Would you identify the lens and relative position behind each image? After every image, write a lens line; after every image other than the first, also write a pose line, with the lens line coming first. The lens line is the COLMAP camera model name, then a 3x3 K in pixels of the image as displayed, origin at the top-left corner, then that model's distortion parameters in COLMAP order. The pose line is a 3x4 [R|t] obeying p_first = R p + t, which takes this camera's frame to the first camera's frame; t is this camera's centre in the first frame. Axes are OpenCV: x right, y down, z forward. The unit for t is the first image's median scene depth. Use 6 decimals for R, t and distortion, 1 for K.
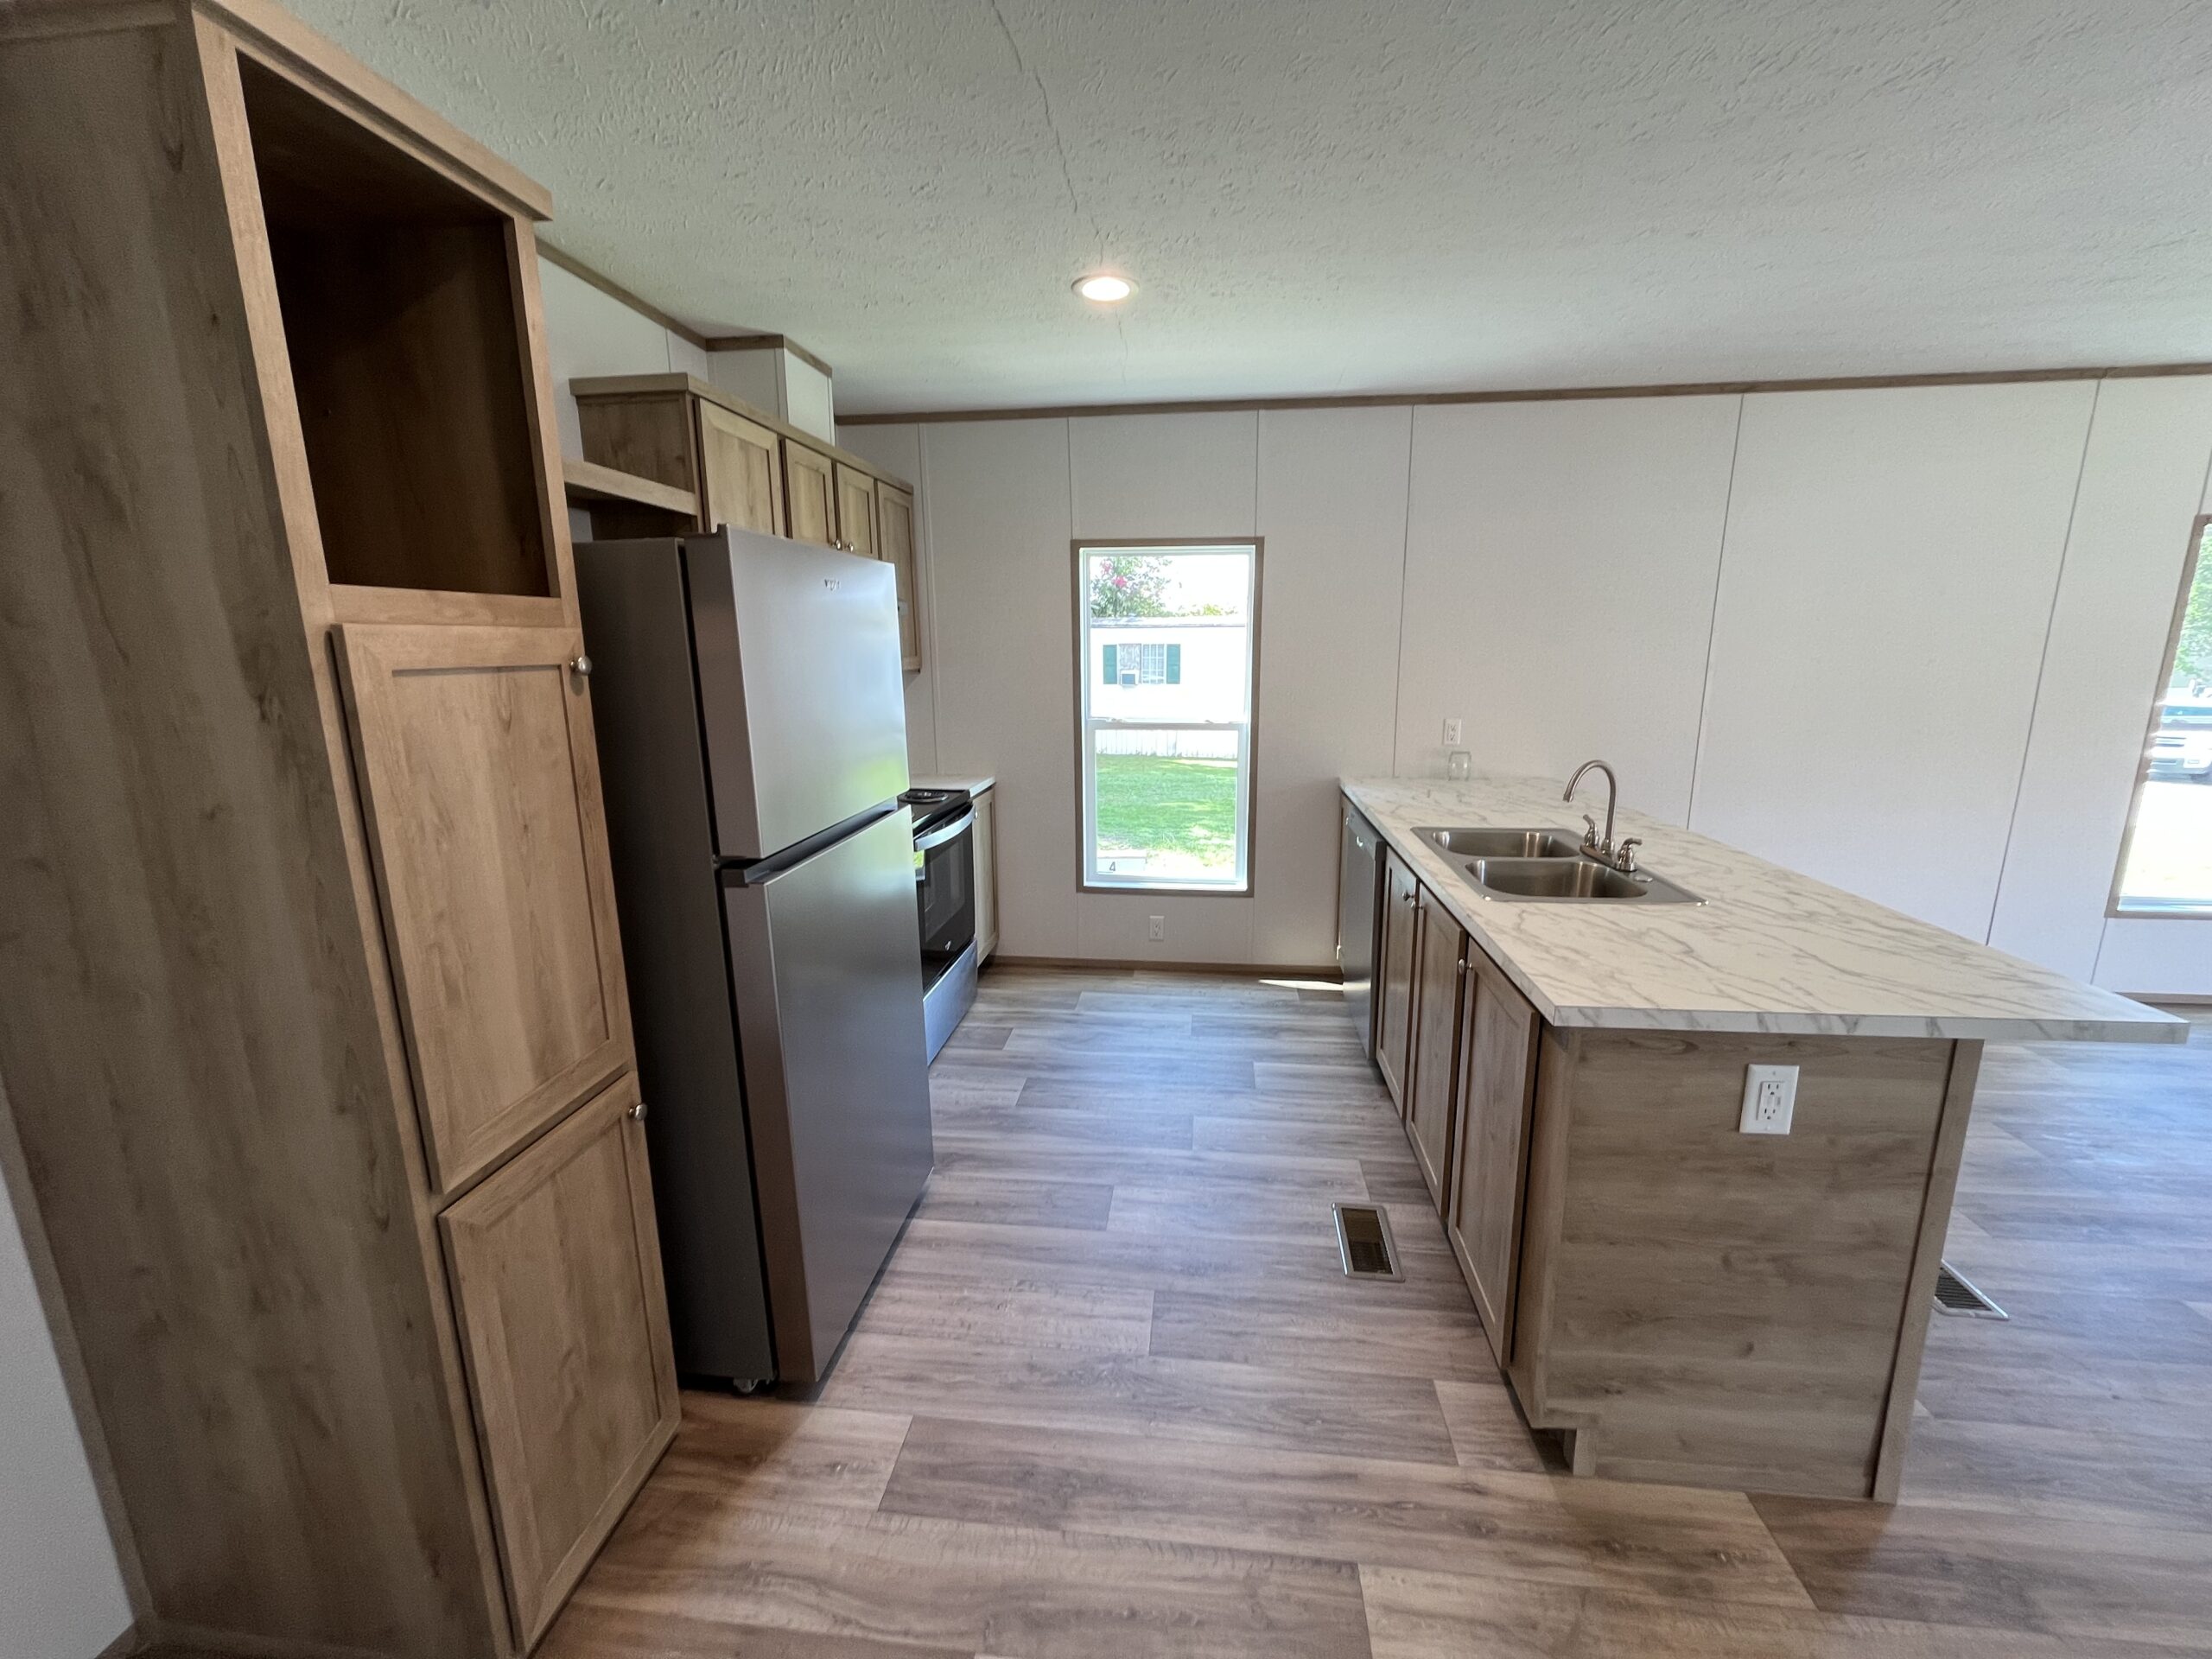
lens RADIAL K [[899.1, 0, 1099.7], [0, 899.1, 822.1], [0, 0, 1]] dist [-0.000062, 0.000087]
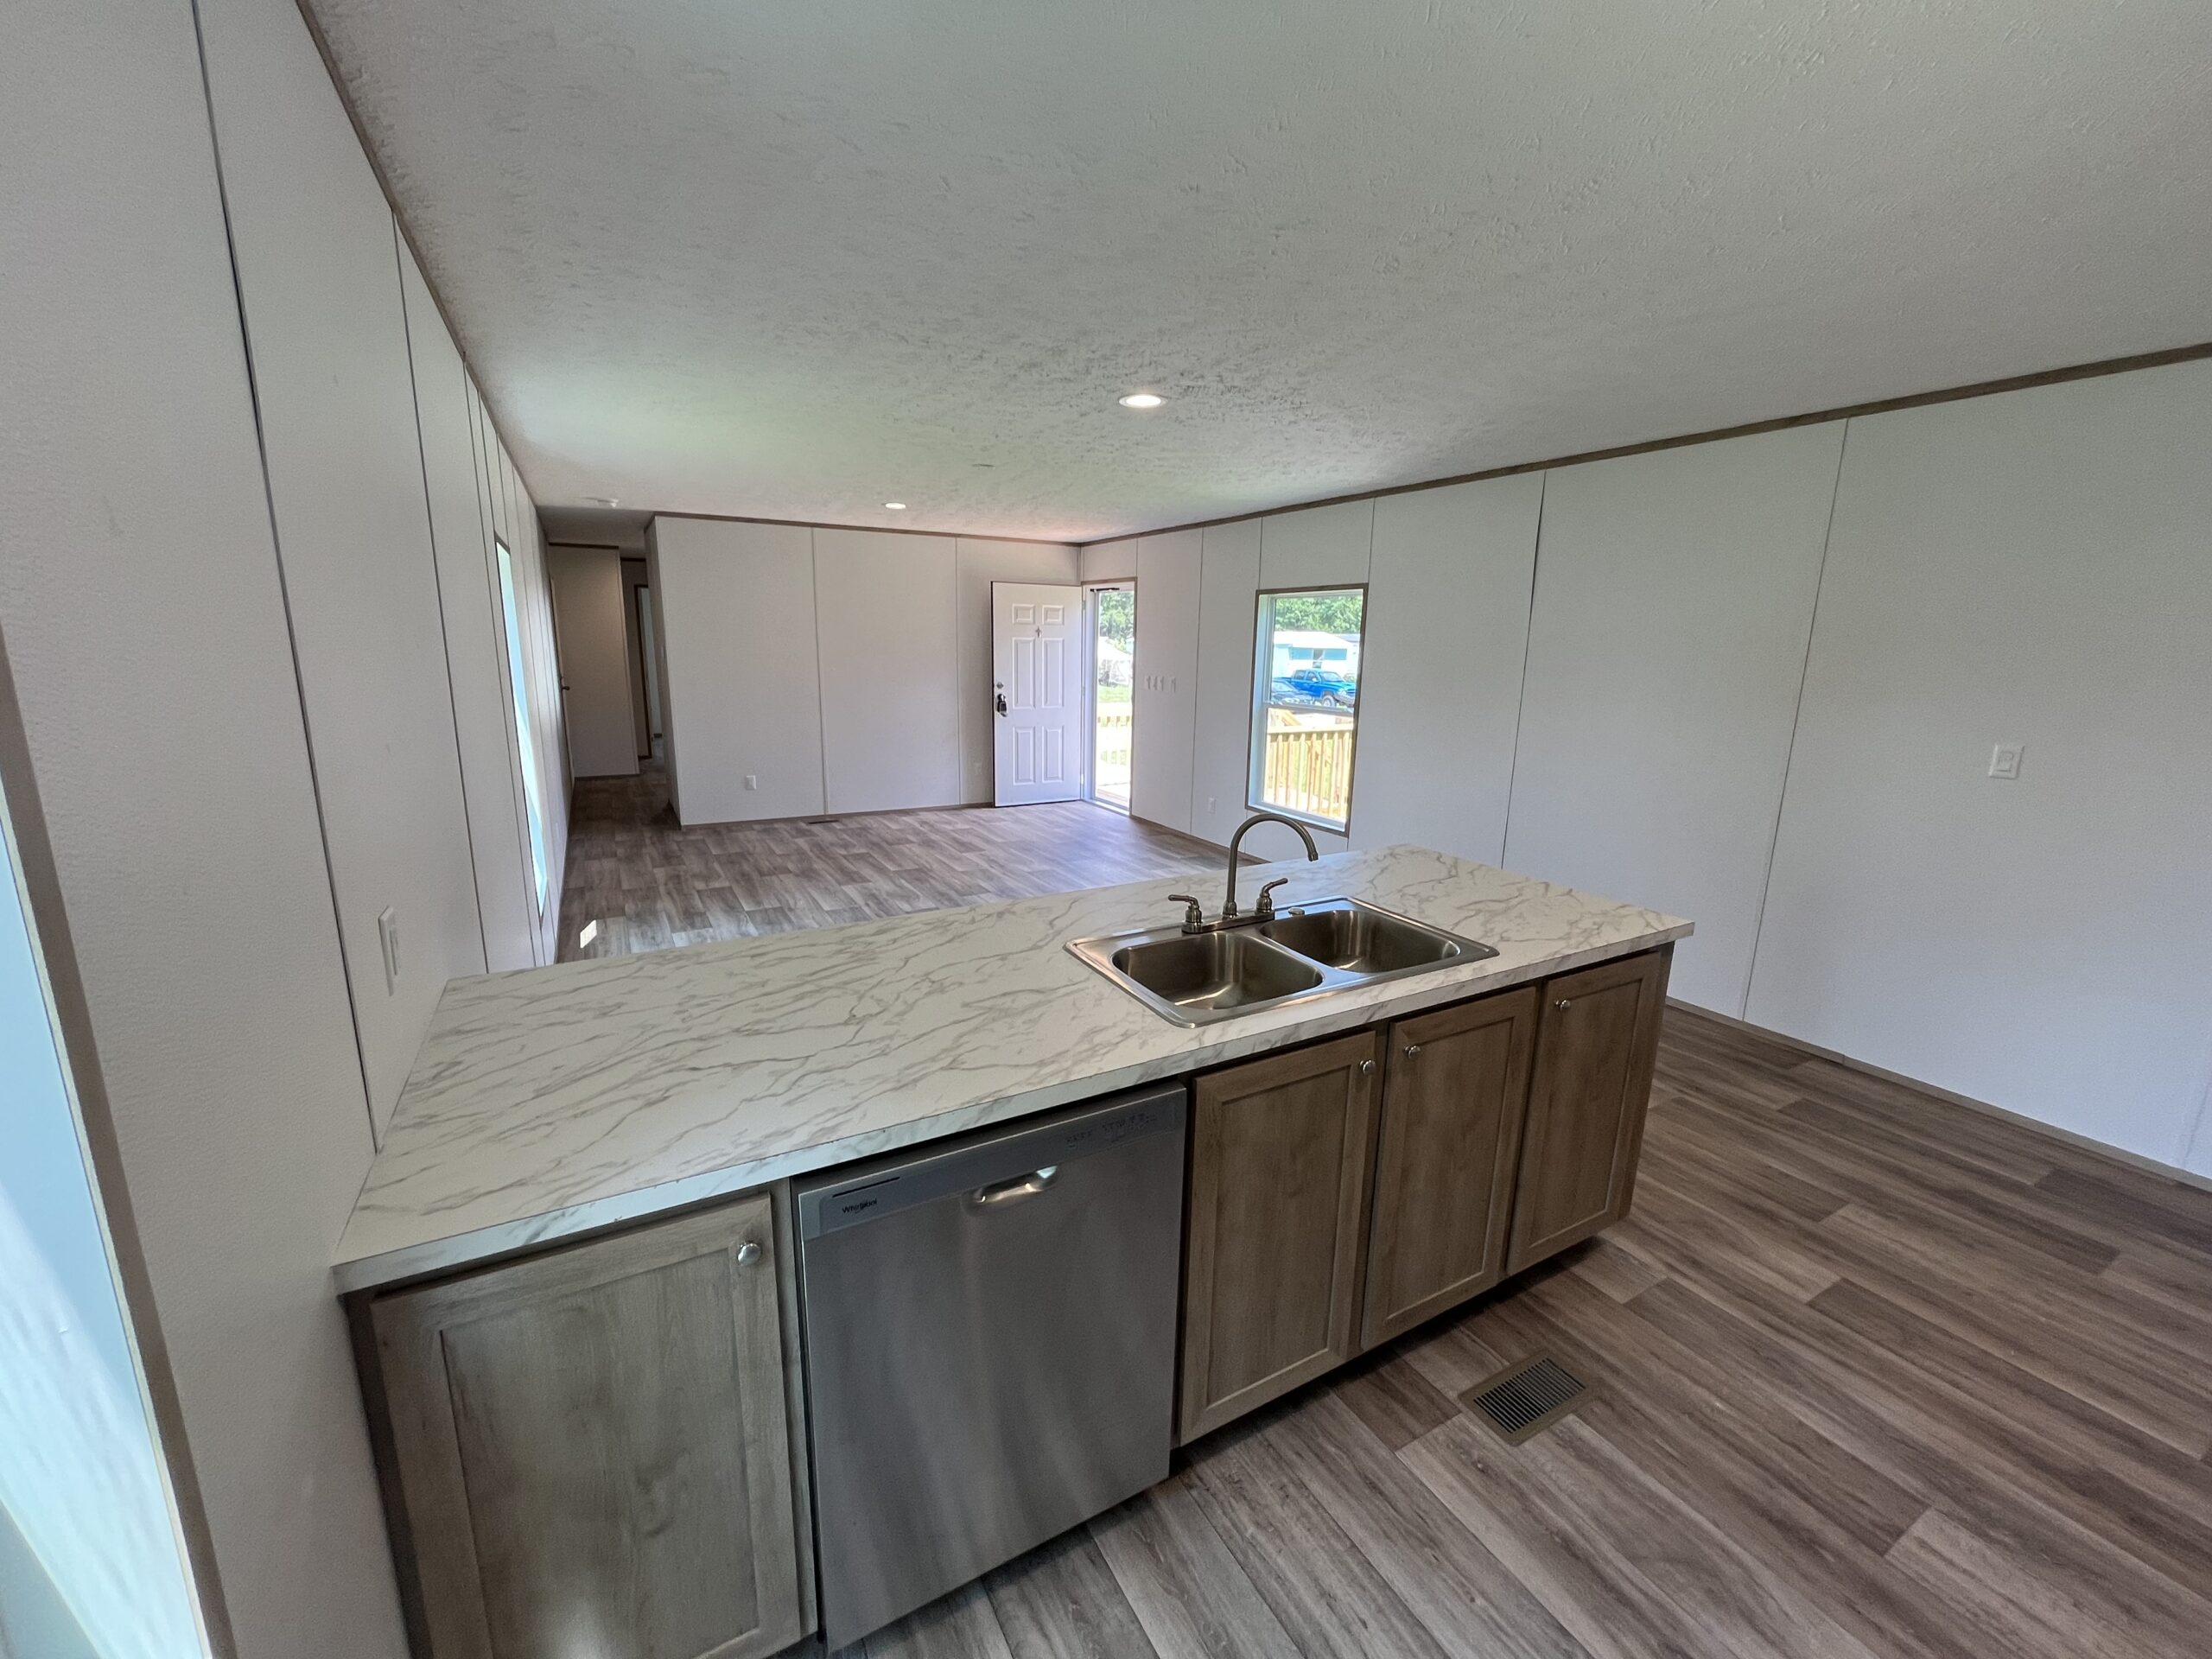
lens RADIAL K [[899.1, 0, 1105.1], [0, 899.1, 830.5], [0, 0, 1]] dist [-0.000062, 0.000087]
pose [[-0.593439, -0.168269, 0.787093, -0.041655], [0.147647, 0.938550, 0.311968, -0.365027], [-0.791221, 0.301346, -0.532128, 1.673636]]
